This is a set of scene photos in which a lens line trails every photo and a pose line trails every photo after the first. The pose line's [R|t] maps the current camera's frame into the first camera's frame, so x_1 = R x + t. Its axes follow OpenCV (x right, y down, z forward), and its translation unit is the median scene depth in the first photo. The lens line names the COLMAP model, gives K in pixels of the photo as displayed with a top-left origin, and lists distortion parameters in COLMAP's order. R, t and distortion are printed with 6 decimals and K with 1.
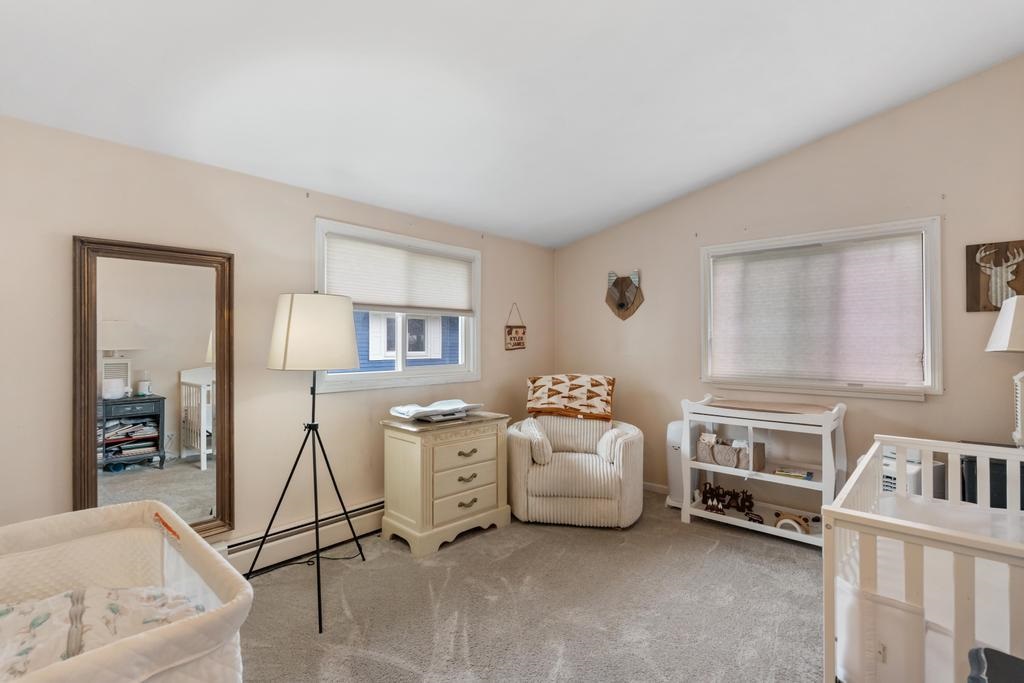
lens RADIAL K [[486.1, 0, 511.6], [0, 486.1, 339.5], [0, 0, 1]] dist [-0.003168, 0.000114]
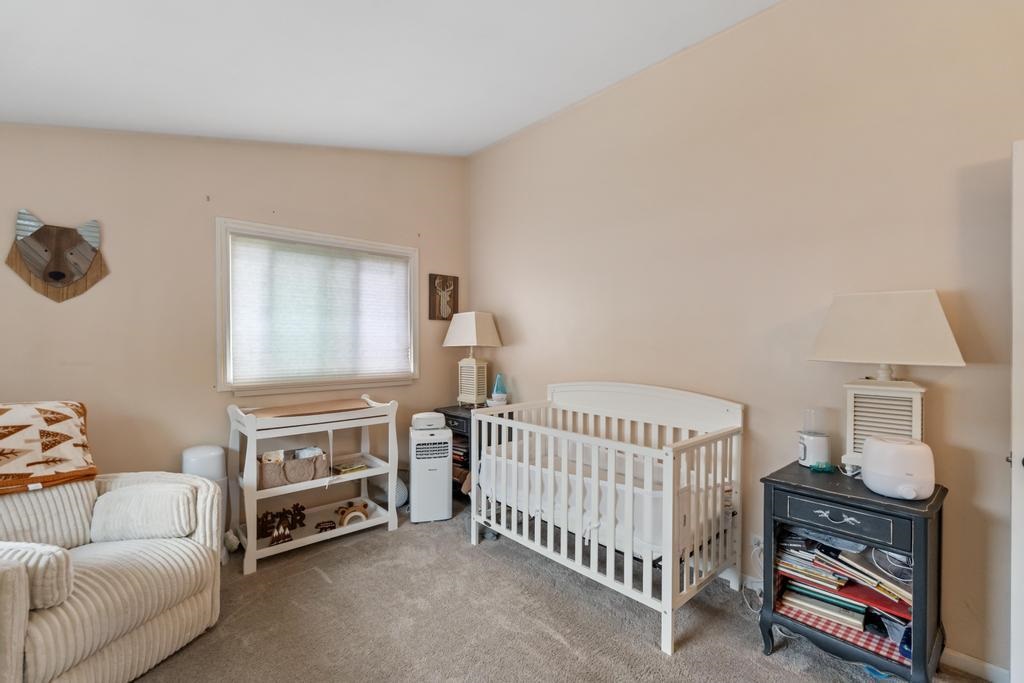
lens RADIAL K [[450.7, 0, 512.0], [0, 450.7, 345.0], [0, 0, 1]] dist [-0.001693, 0.000407]
pose [[0.098473, -0.010233, 0.995087, -0.296630], [-0.006665, 0.999918, 0.010942, 0.002241], [-0.995117, -0.007709, 0.098397, 0.492647]]
